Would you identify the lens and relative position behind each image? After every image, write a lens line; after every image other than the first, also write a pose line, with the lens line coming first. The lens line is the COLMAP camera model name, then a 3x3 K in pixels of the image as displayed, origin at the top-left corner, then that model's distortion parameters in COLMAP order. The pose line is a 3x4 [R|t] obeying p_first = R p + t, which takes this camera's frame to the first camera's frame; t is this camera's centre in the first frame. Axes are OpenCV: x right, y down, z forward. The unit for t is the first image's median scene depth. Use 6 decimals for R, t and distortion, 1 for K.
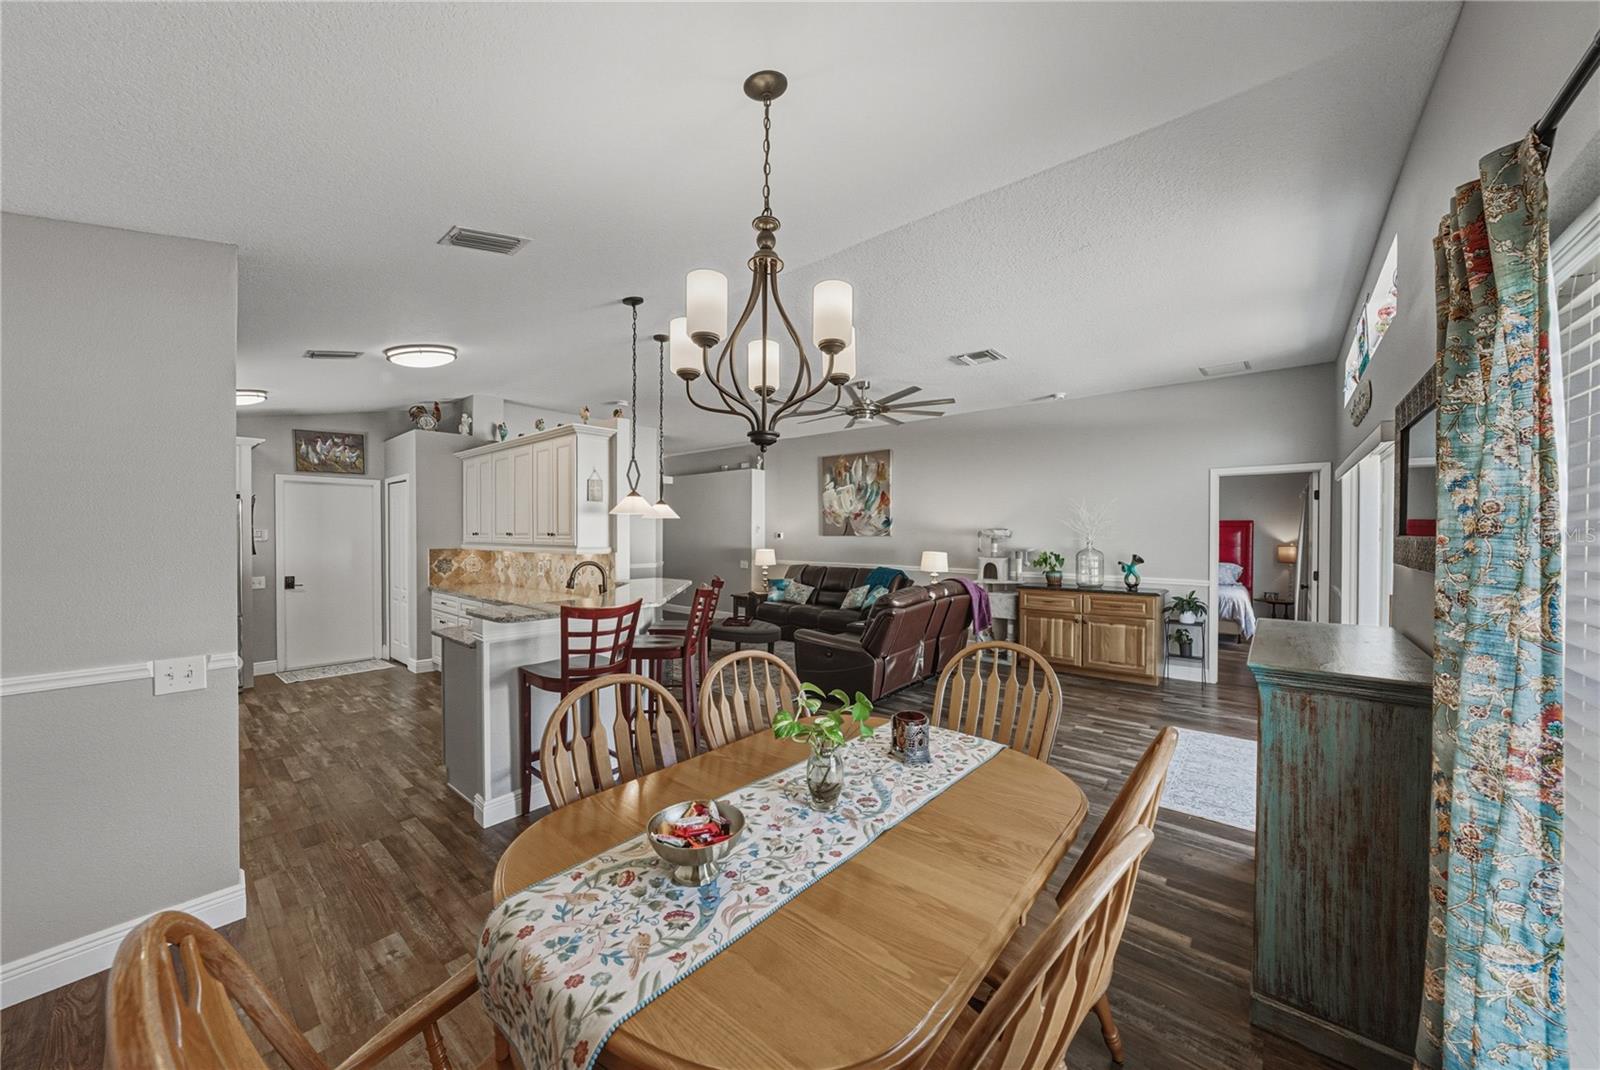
lens RADIAL K [[564.2, 0, 807.4], [0, 564.2, 537.8], [0, 0, 1]] dist [-0.012730, 0.000010]
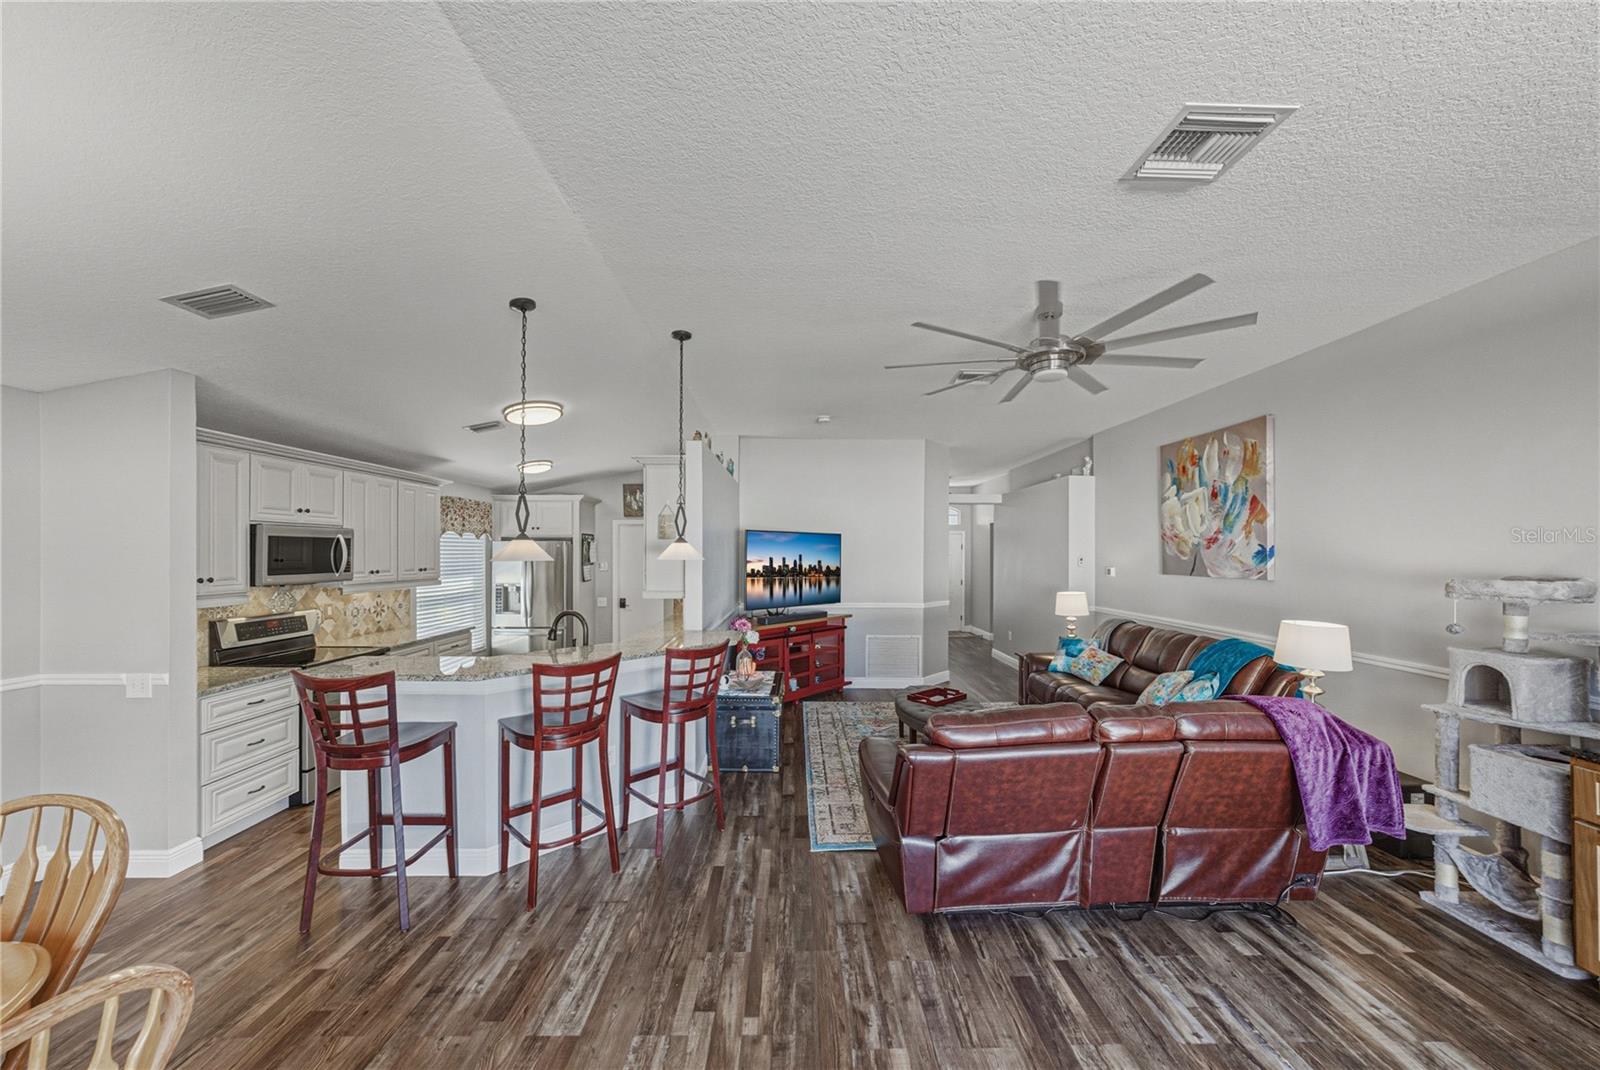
lens RADIAL K [[571.2, 0, 801.8], [0, 571.2, 551.9], [0, 0, 1]] dist [-0.028161, 0.008268]
pose [[0.654567, -0.001741, -0.756002, 0.331404], [-0.006830, 0.999943, -0.008216, -0.028910], [0.755973, 0.010541, 0.654518, 0.432422]]
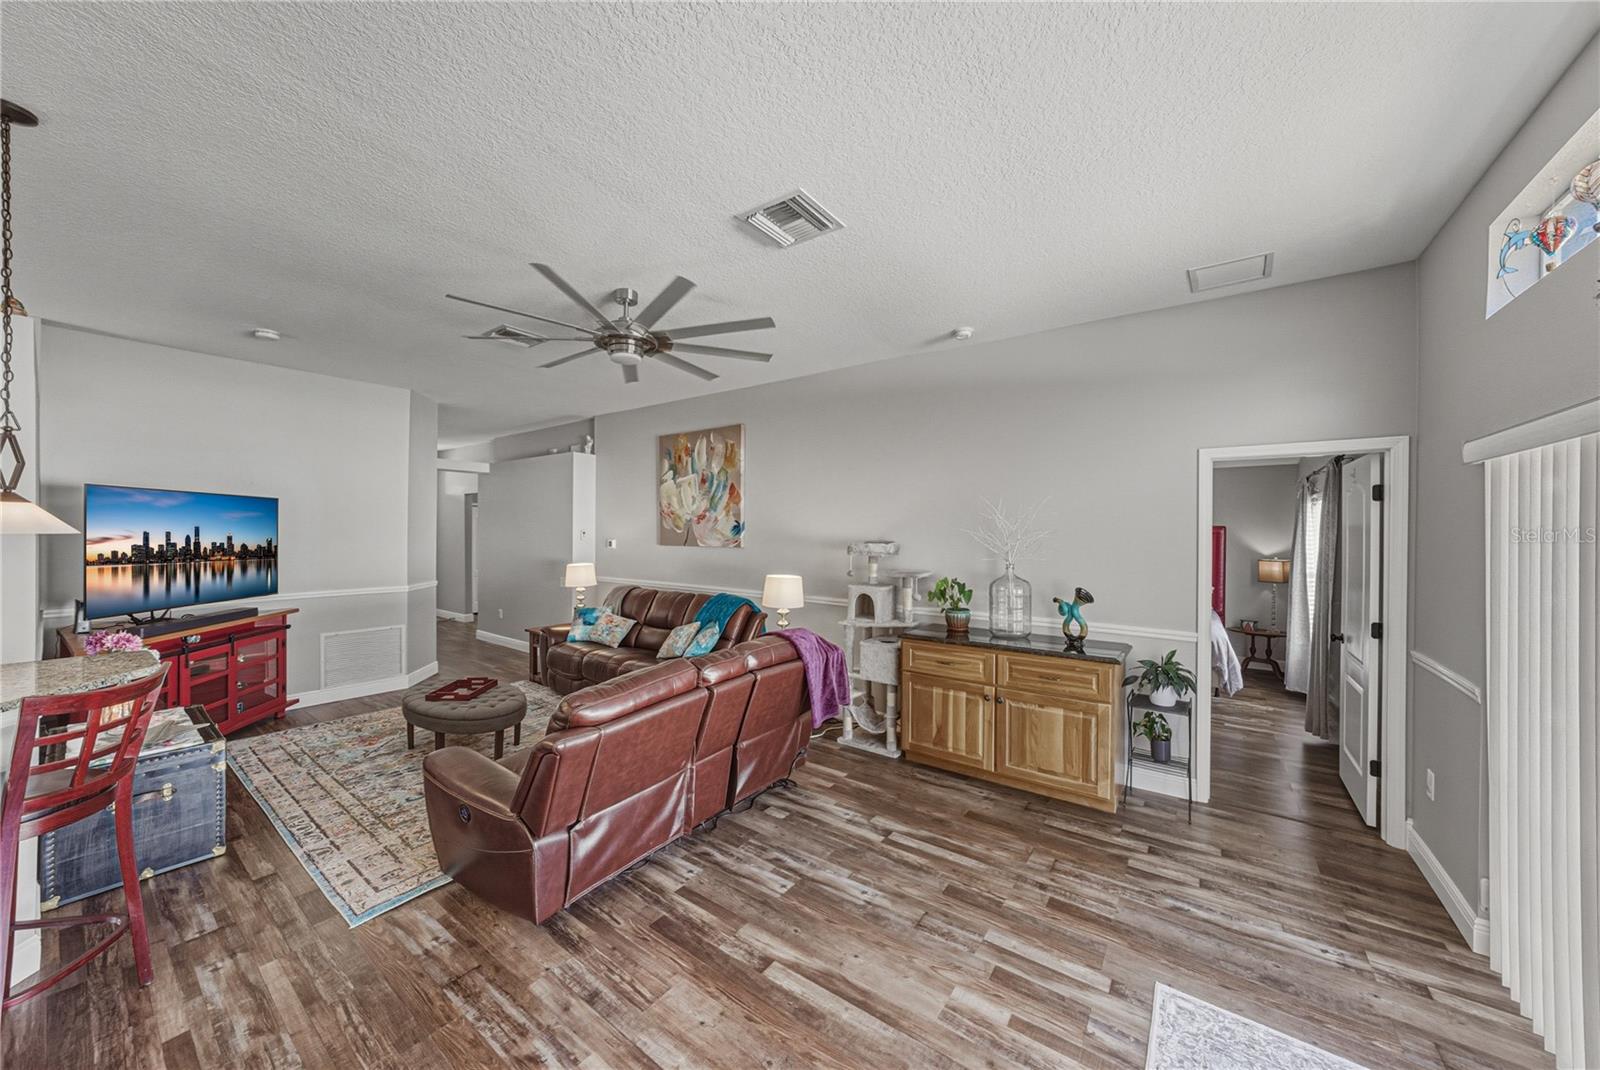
lens RADIAL K [[561.2, 0, 804.4], [0, 561.2, 530.8], [0, 0, 1]] dist [-0.025770, 0.006863]
pose [[0.997424, 0.002532, 0.071681, 0.225361], [-0.002171, 0.999985, -0.005111, -0.026806], [-0.071692, 0.004942, 0.997415, 0.389206]]
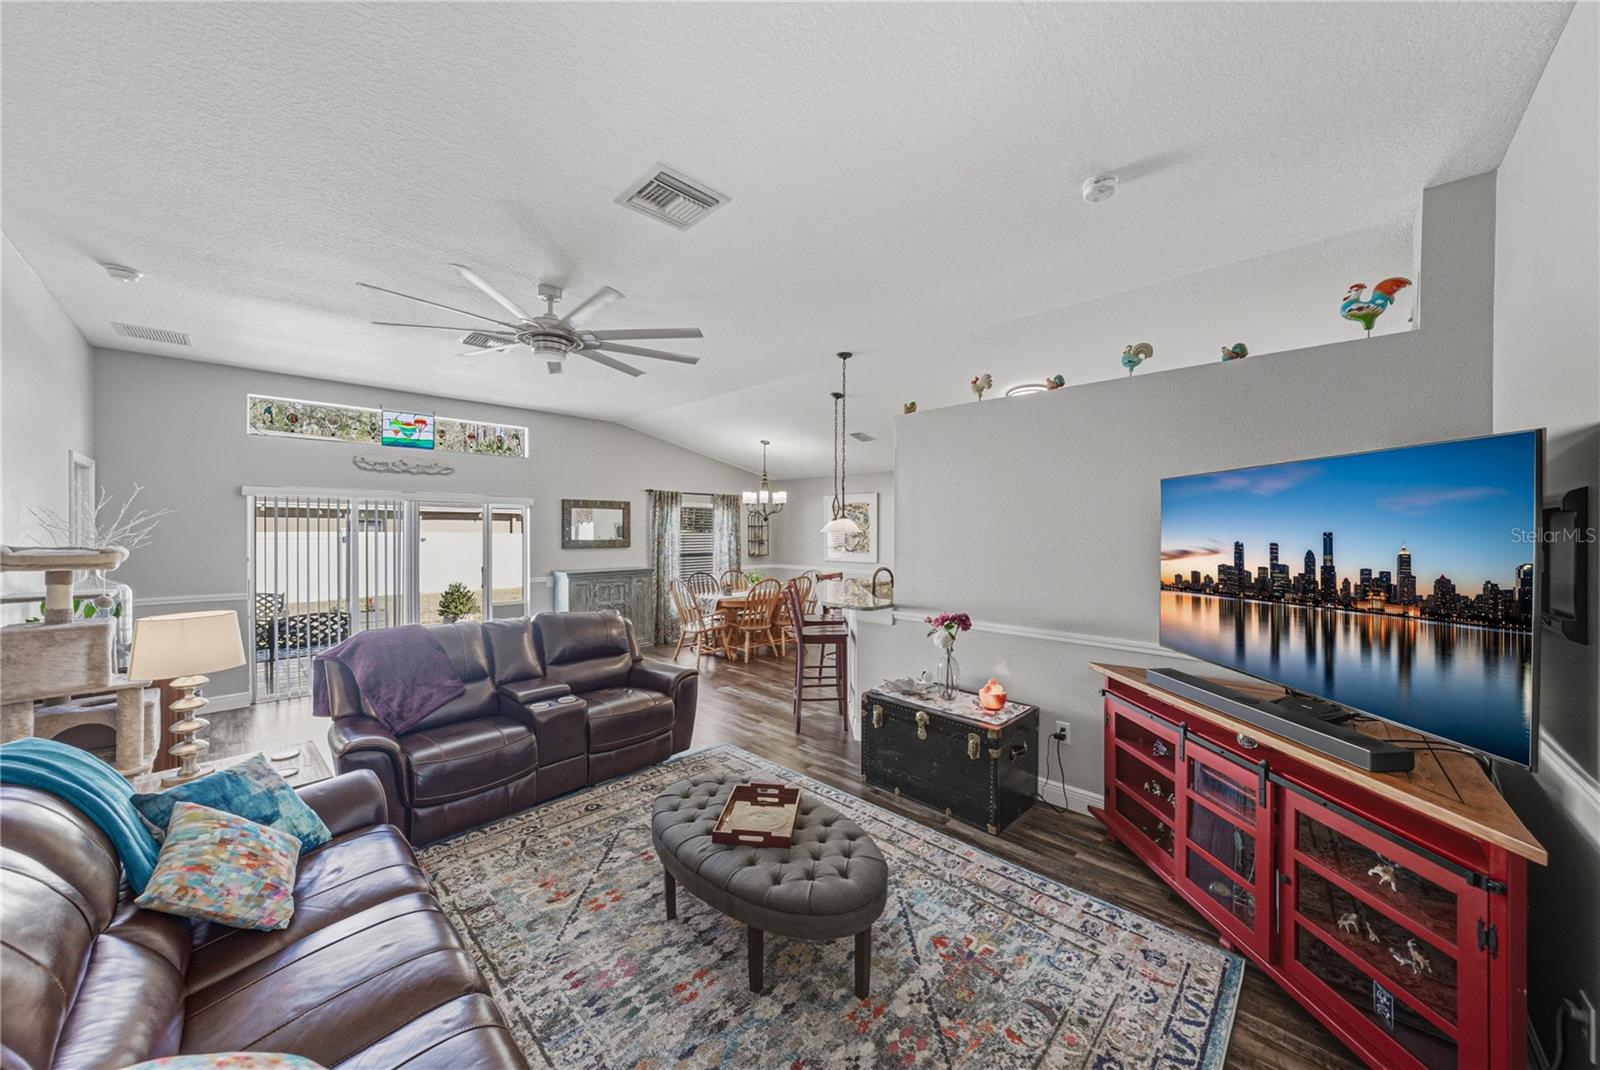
lens RADIAL K [[569.6, 0, 793.1], [0, 569.6, 532.2], [0, 0, 1]] dist [-0.000957, -0.000036]
pose [[-0.996686, -0.009736, 0.080756, -0.182030], [-0.008550, 0.999851, 0.015027, -0.038280], [-0.080890, 0.014287, -0.996621, 1.465805]]
